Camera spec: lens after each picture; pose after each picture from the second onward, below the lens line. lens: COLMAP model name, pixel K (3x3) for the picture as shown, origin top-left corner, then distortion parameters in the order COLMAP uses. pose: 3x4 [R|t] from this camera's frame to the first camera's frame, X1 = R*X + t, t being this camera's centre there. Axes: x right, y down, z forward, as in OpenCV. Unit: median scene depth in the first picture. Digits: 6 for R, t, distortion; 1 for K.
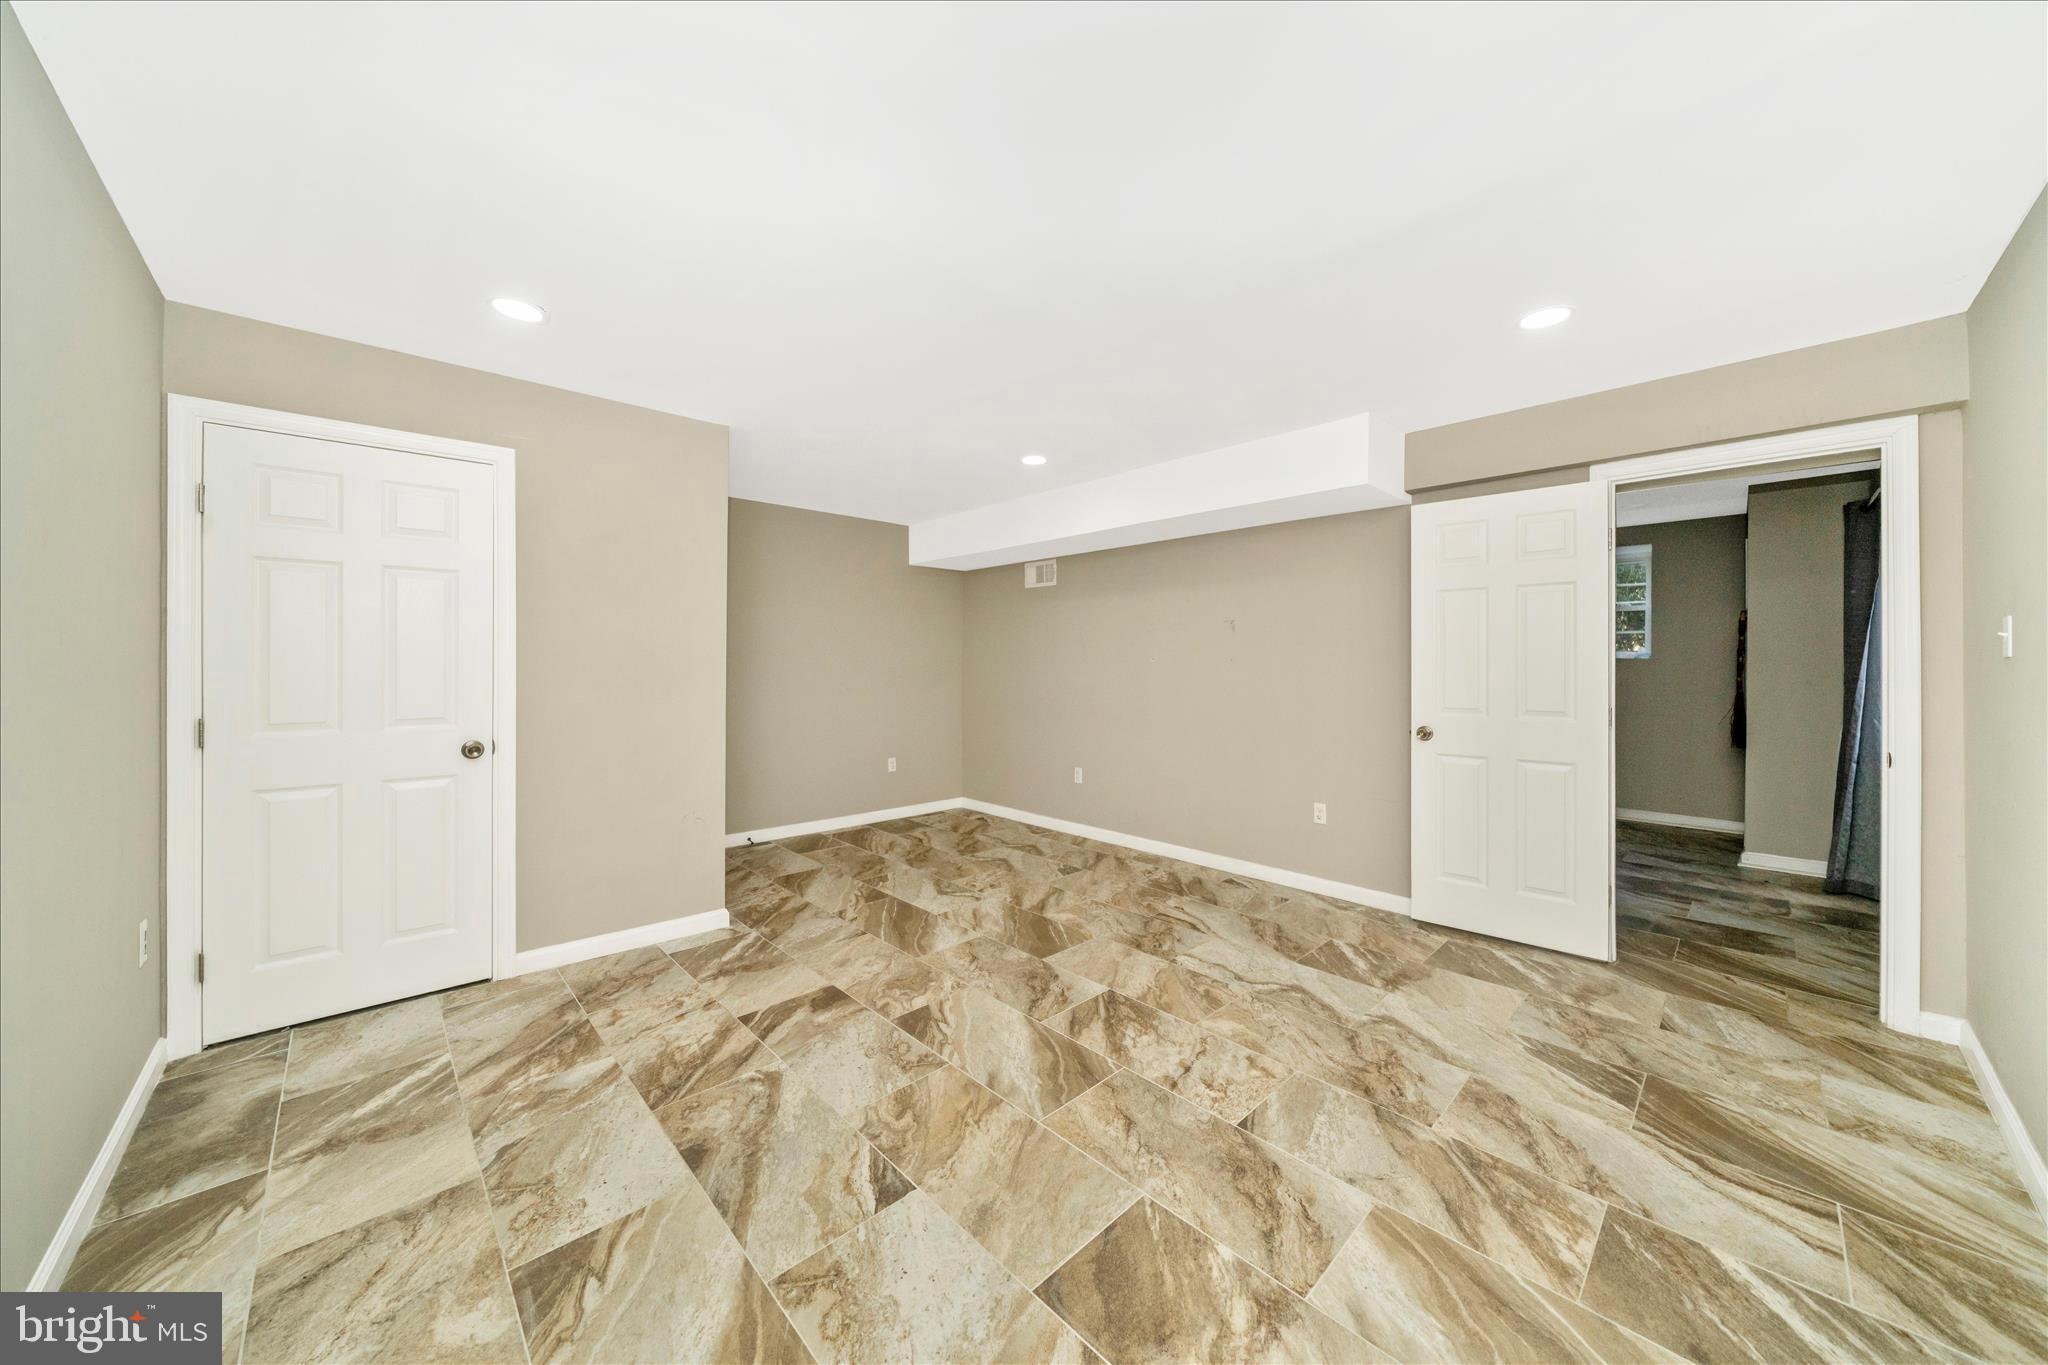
lens RADIAL K [[703.2, 0, 1024.0], [0, 703.2, 664.2], [0, 0, 1]] dist [-0.001367, -0.000478]
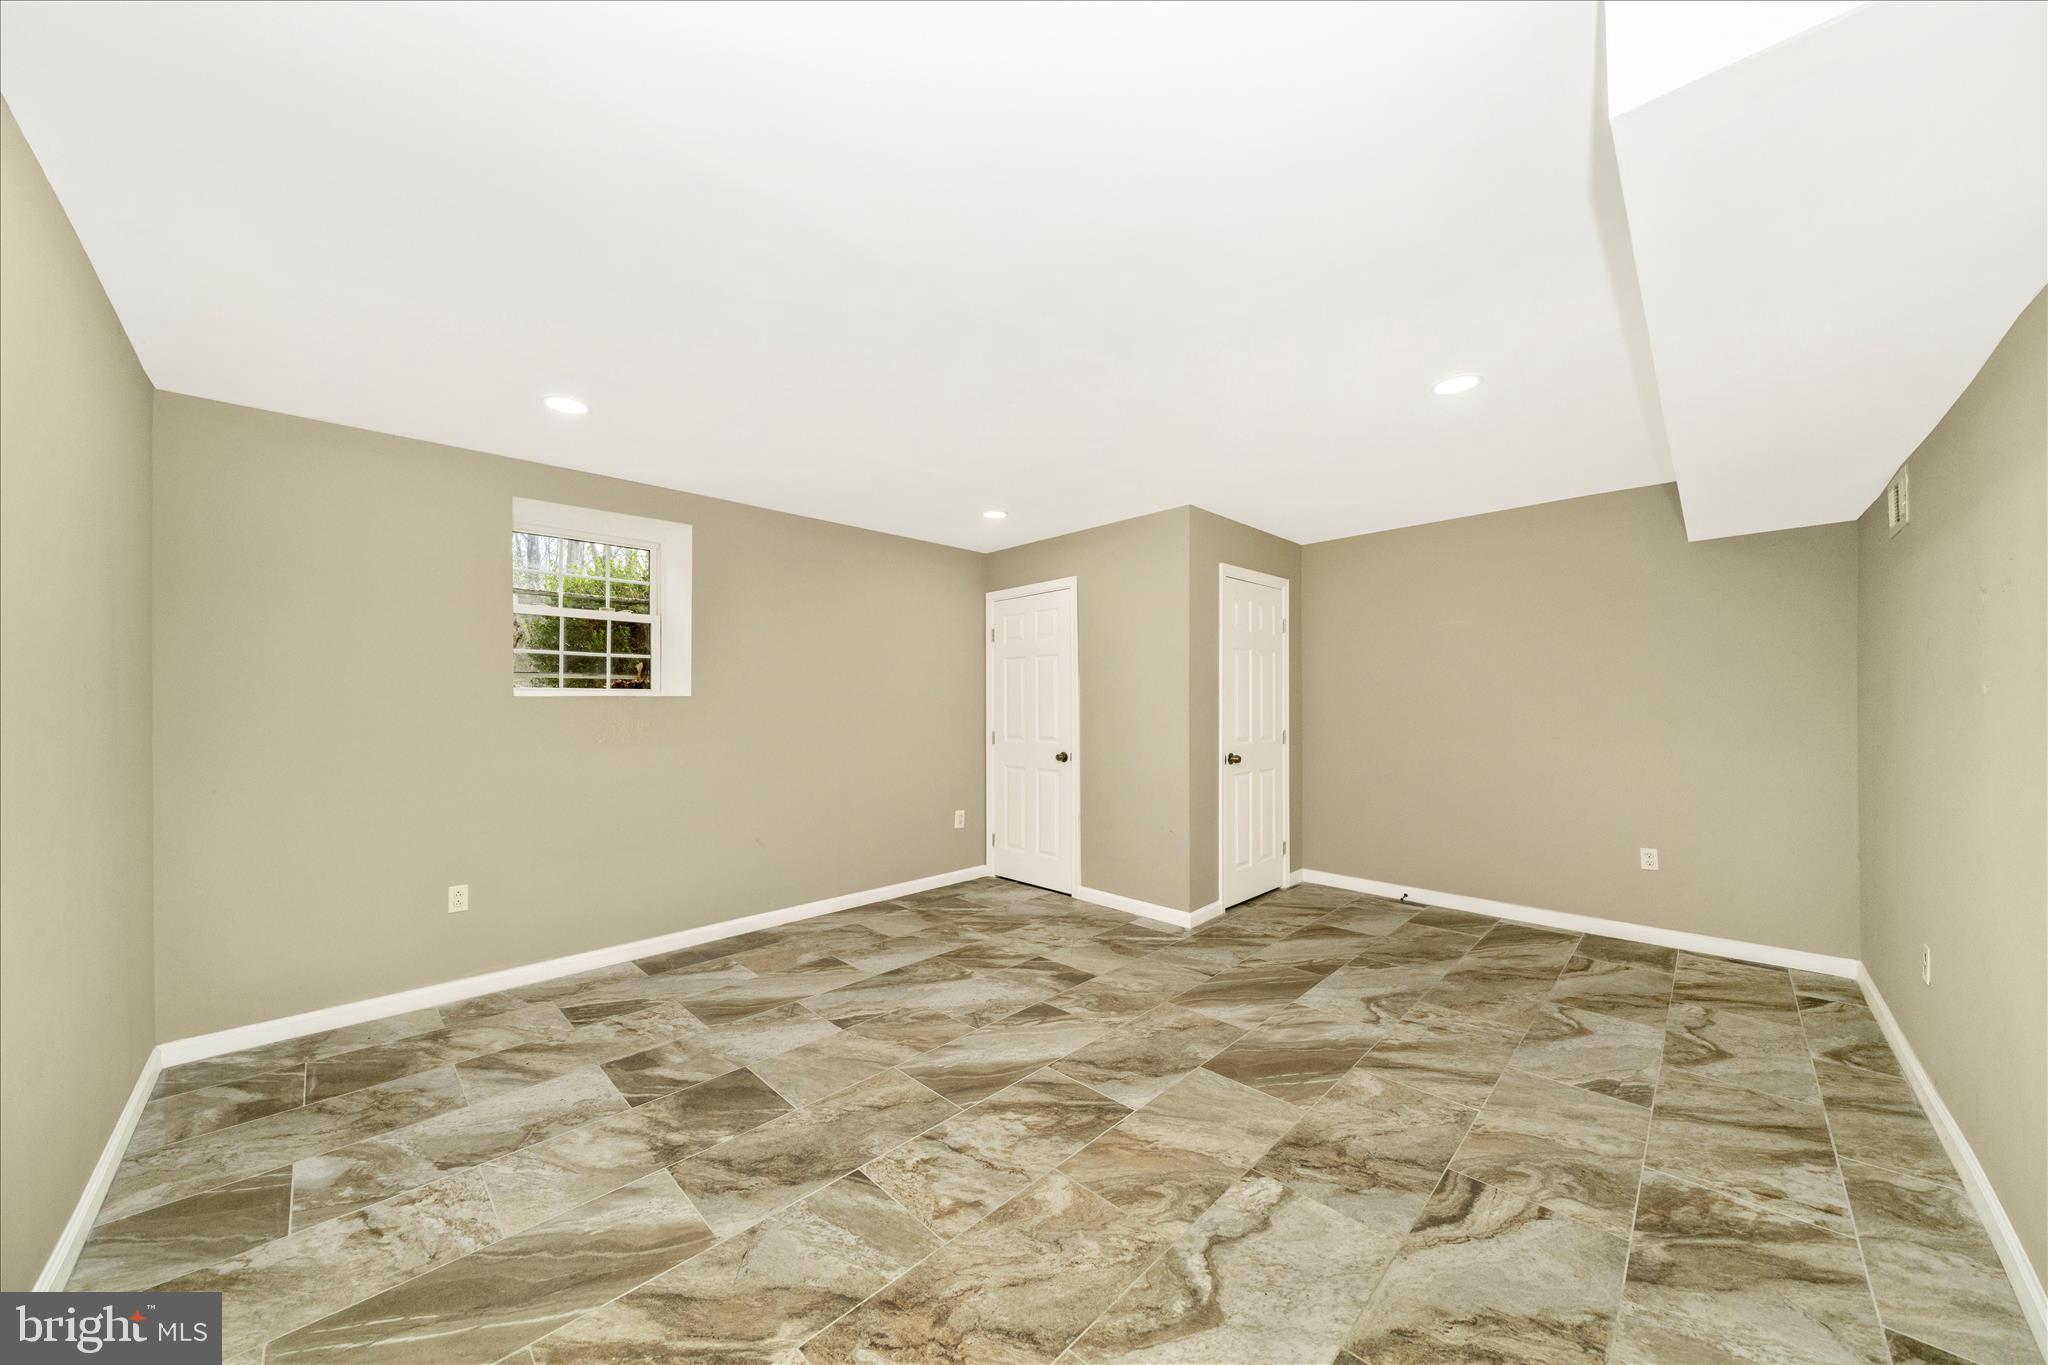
lens RADIAL K [[703.2, 0, 1026.0], [0, 703.2, 702.3], [0, 0, 1]] dist [-0.001367, -0.000478]
pose [[0.025956, -0.010027, -0.999613, 0.982952], [0.005414, 0.999936, -0.009890, 0.005059], [0.999648, -0.005155, 0.026008, 0.912895]]
